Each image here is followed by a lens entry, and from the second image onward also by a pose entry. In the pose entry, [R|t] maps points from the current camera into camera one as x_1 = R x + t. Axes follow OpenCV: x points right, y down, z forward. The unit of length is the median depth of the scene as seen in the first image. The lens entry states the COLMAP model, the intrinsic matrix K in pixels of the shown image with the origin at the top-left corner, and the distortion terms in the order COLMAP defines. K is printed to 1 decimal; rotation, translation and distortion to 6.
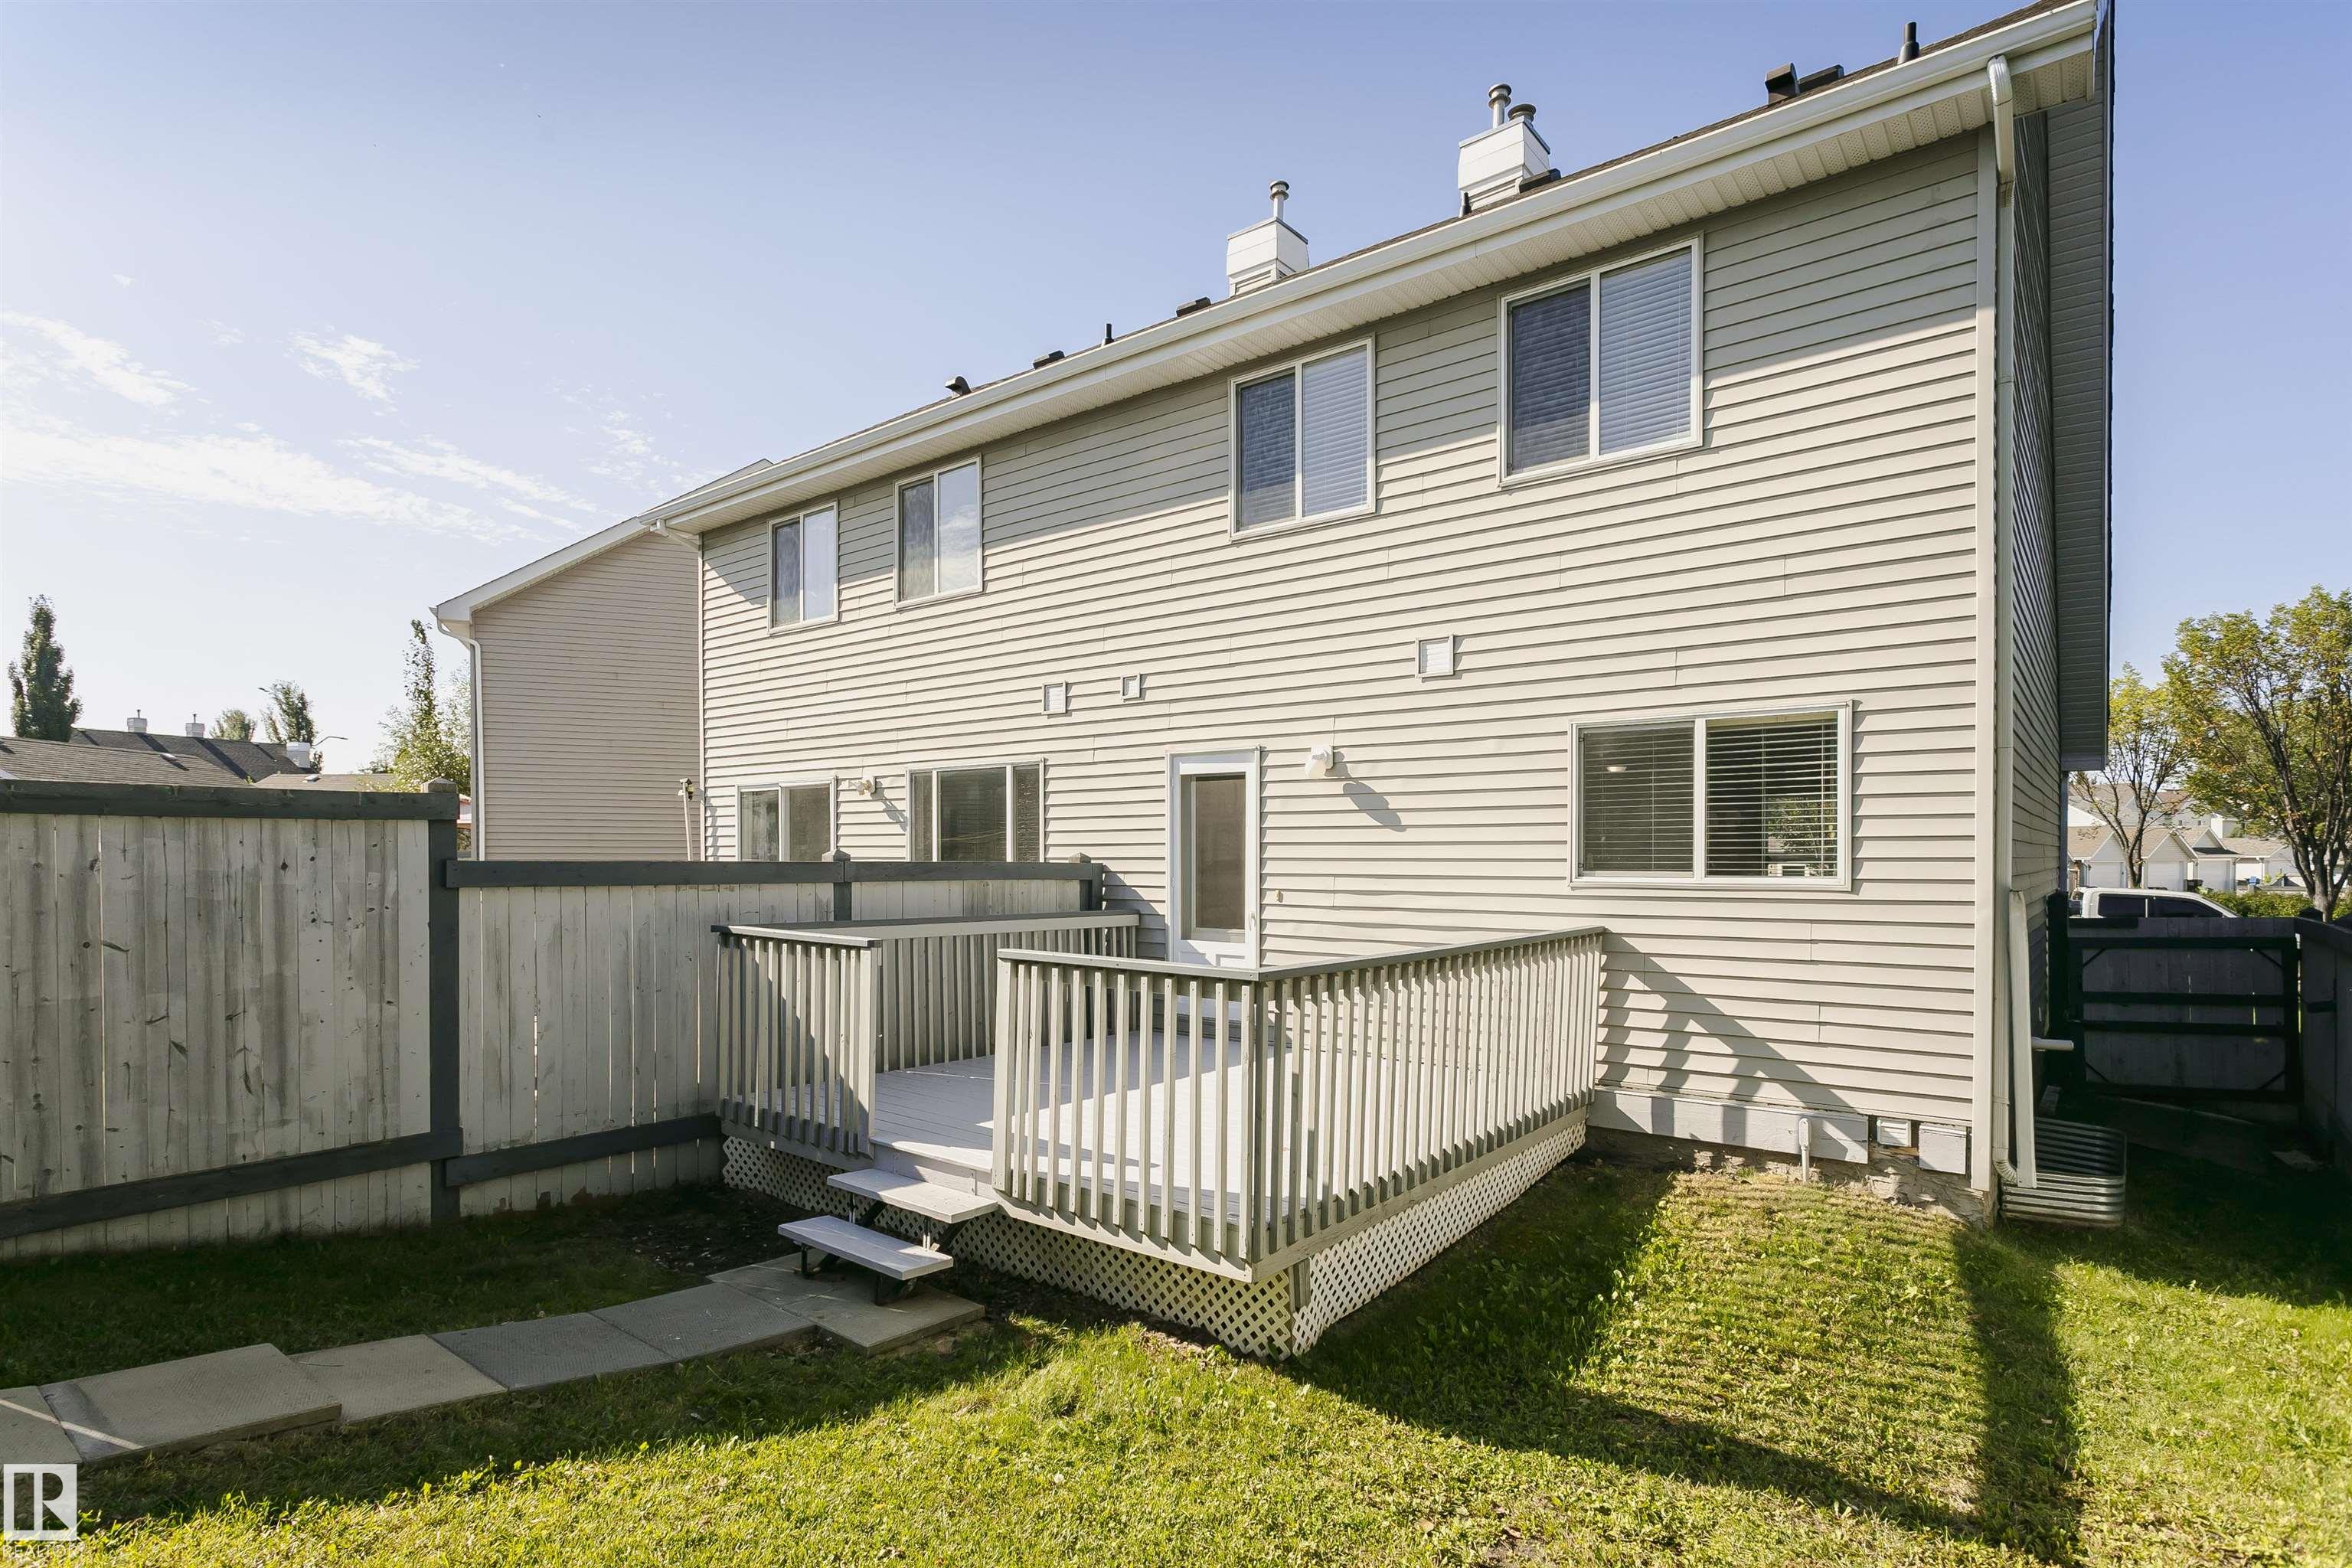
lens RADIAL K [[1215.9, 0, 1133.8], [0, 1215.9, 855.3], [0, 0, 1]] dist [0.012507, -0.000007]
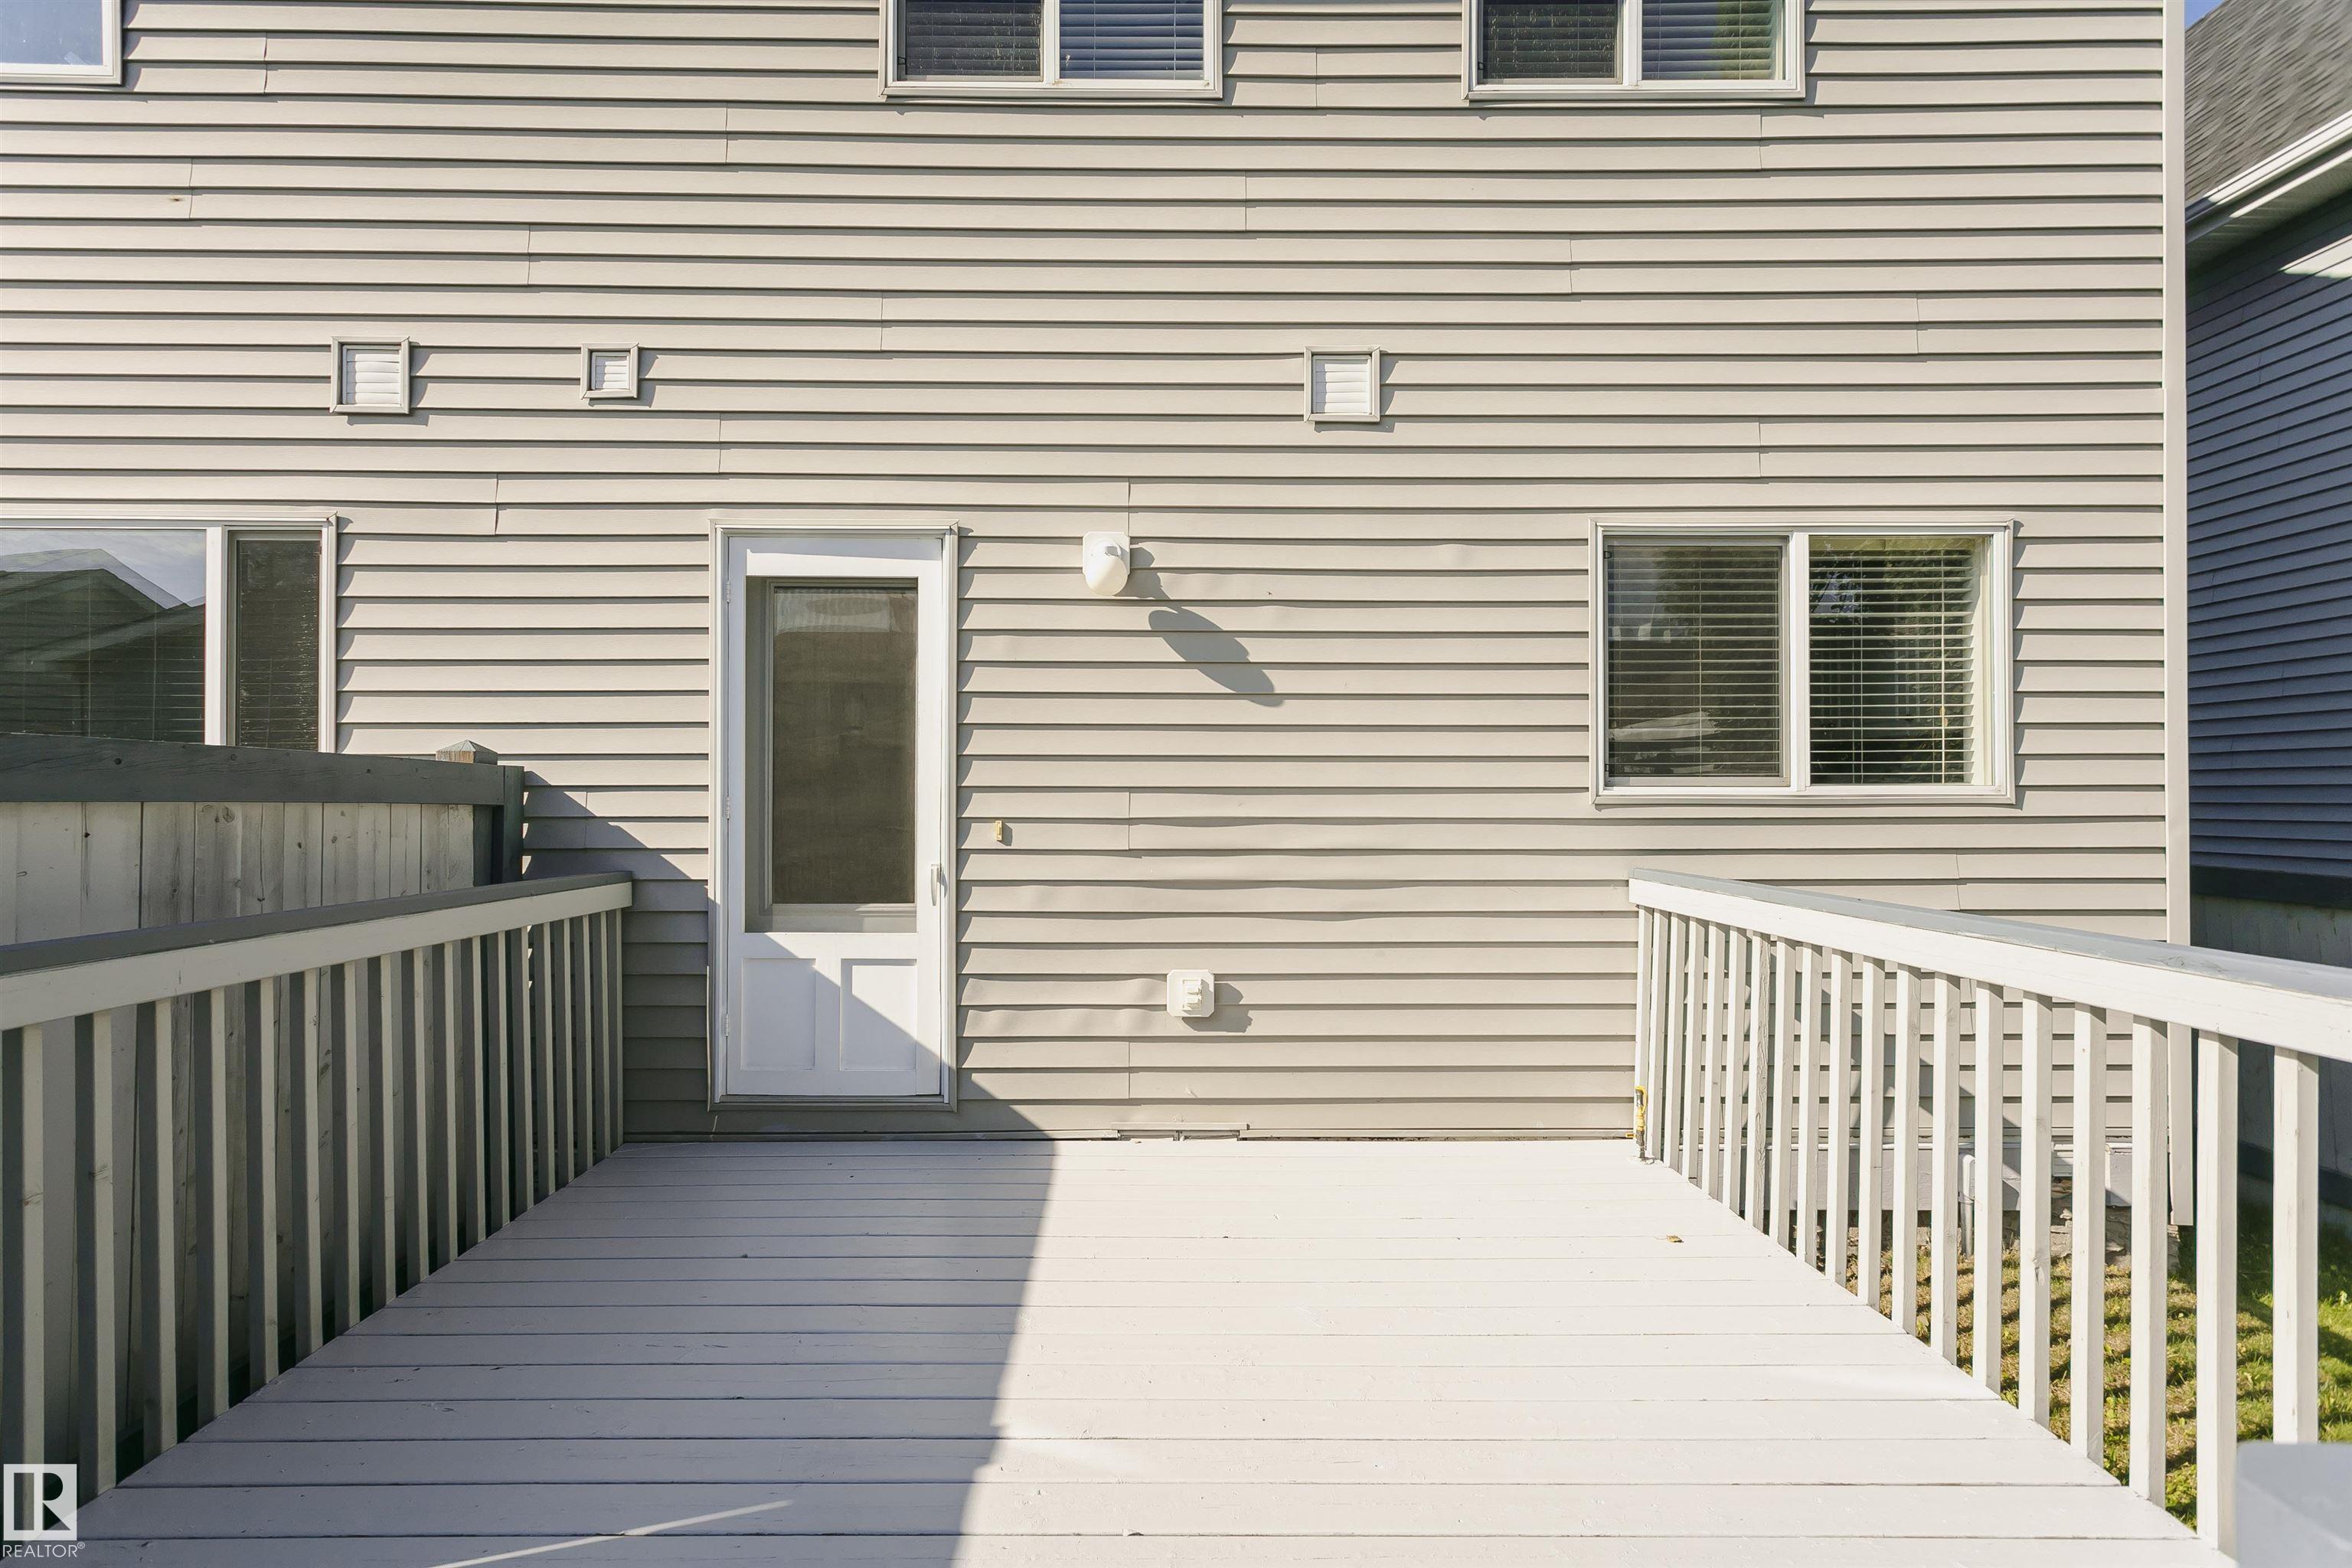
lens RADIAL K [[1124.7, 0, 1154.2], [0, 1124.7, 785.4], [0, 0, 1]] dist [0.004831, 0.000805]
pose [[0.762176, 0.007568, 0.647326, -0.130940], [-0.000779, 0.999942, -0.010773, 0.019629], [-0.647369, 0.007707, 0.762138, 0.621487]]
